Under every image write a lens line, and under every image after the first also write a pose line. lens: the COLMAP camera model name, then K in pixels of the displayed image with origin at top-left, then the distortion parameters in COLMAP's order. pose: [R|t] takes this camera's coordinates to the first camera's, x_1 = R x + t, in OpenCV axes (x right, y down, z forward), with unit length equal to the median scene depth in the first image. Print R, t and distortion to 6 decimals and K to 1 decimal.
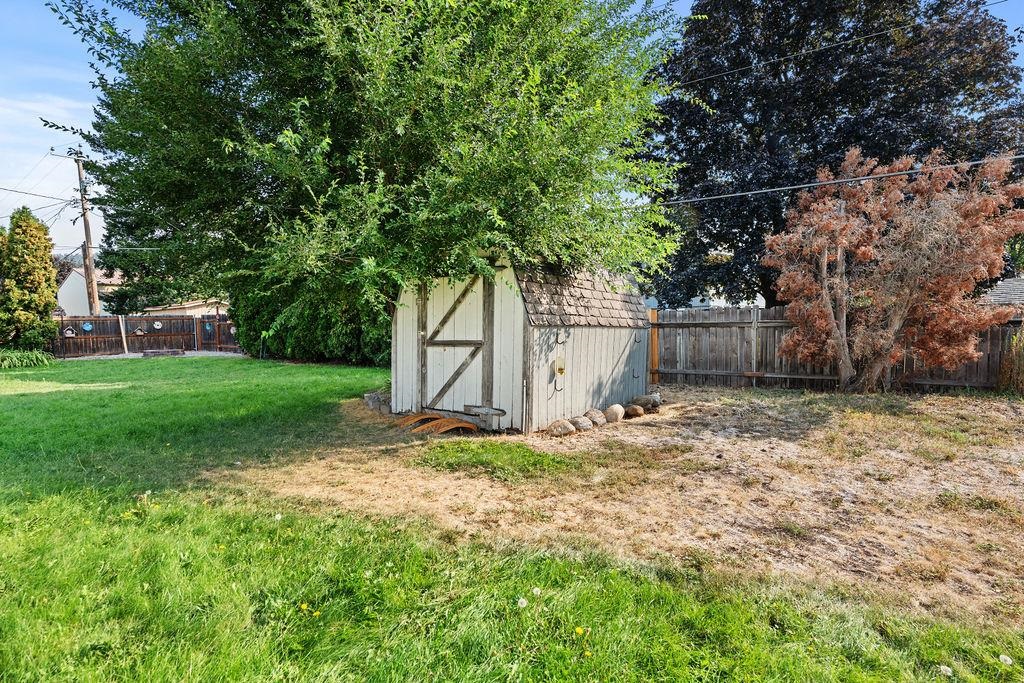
lens RADIAL K [[531.1, 0, 516.4], [0, 531.1, 361.1], [0, 0, 1]] dist [-0.001572, -0.000811]
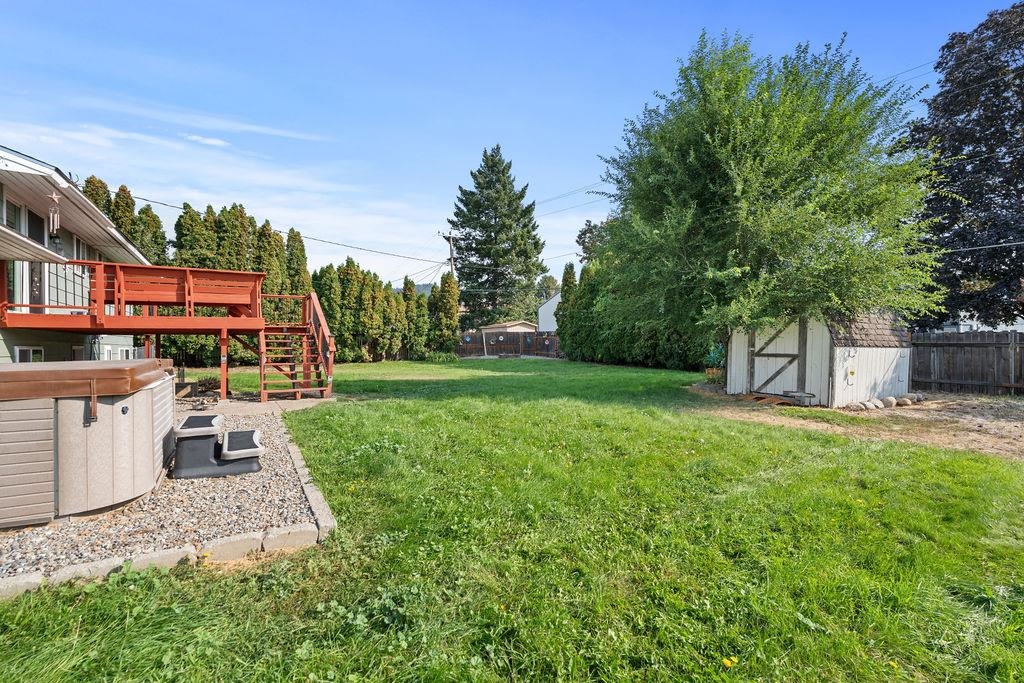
lens RADIAL K [[449.8, 0, 513.9], [0, 449.8, 344.2], [0, 0, 1]] dist [-0.001173, -0.001059]
pose [[0.910250, 0.013673, -0.413833, -0.175961], [-0.034867, 0.998436, -0.043704, 0.014857], [0.412589, 0.054210, 0.909303, -0.427639]]
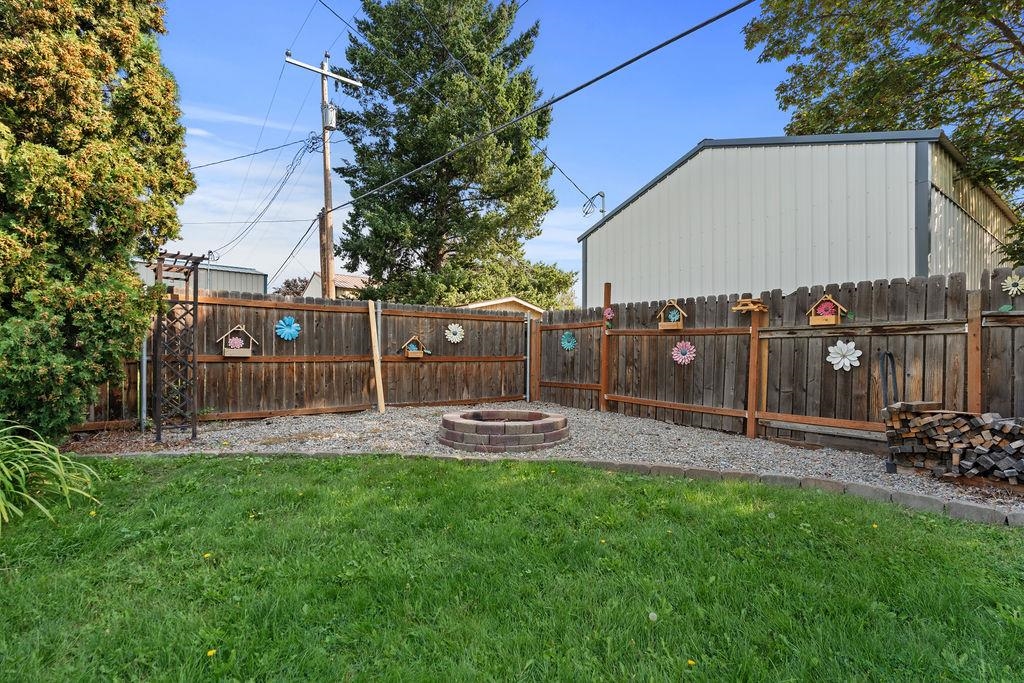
lens RADIAL K [[464.9, 0, 517.7], [0, 464.9, 362.1], [0, 0, 1]] dist [0.000278, 0.000115]
pose [[0.953284, 0.034161, -0.300139, -1.110160], [-0.050207, 0.997683, -0.045912, -0.071460], [0.297875, 0.058836, 0.952790, 1.457269]]
